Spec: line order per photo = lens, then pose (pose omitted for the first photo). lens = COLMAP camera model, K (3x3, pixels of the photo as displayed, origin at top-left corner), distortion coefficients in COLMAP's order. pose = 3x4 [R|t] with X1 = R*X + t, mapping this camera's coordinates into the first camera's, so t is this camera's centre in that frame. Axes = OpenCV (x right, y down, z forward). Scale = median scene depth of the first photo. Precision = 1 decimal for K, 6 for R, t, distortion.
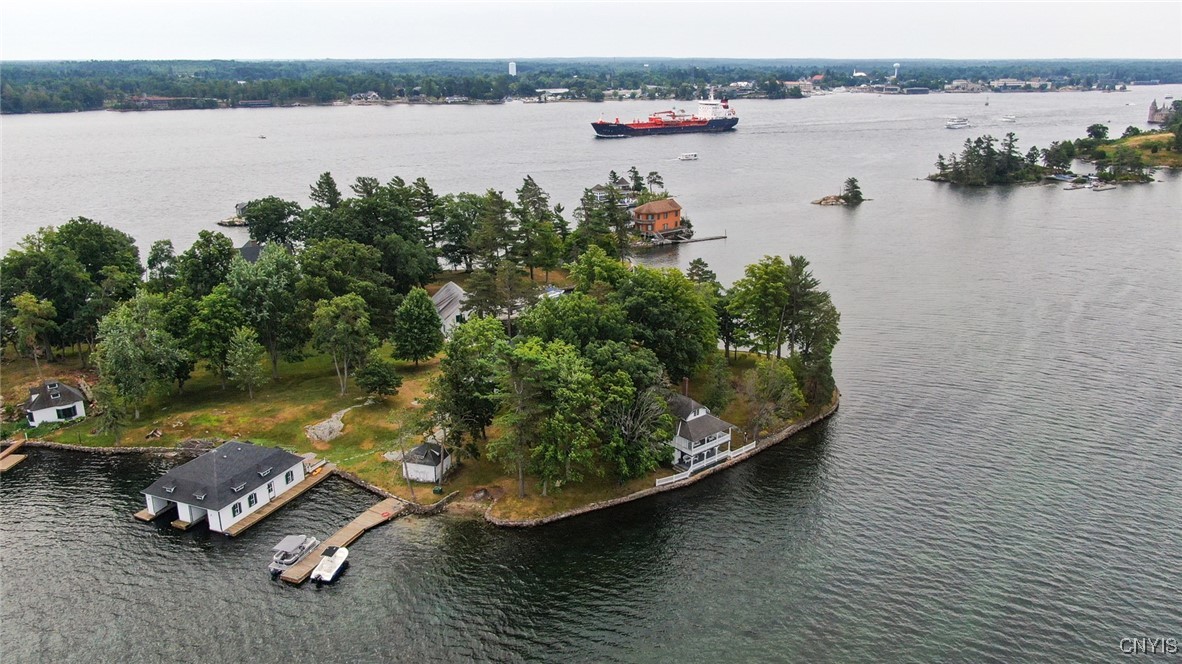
lens RADIAL K [[841.1, 0, 591.0], [0, 841.1, 332.0], [0, 0, 1]] dist [-0.008920, -0.002175]
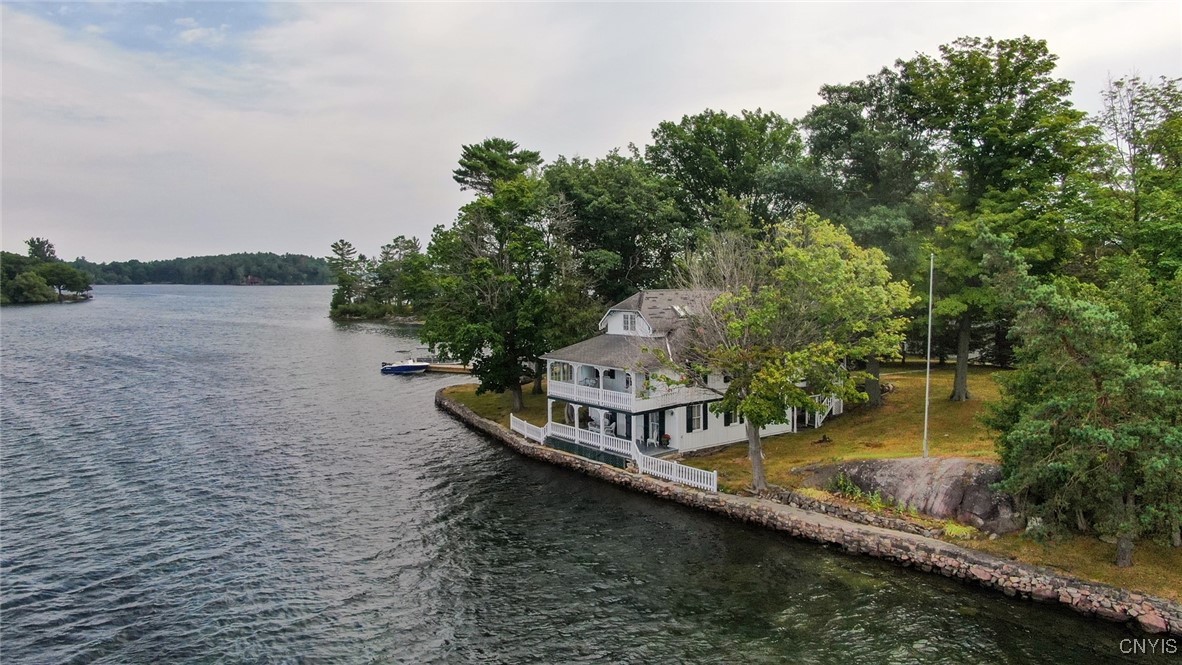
lens RADIAL K [[841.1, 0, 591.0], [0, 841.1, 332.5], [0, 0, 1]] dist [-0.008920, -0.002175]
pose [[-0.052210, 0.063115, -0.996640, 0.523065], [-0.312790, 0.946749, 0.076341, 0.074876], [0.948386, 0.315725, -0.029688, 0.984556]]
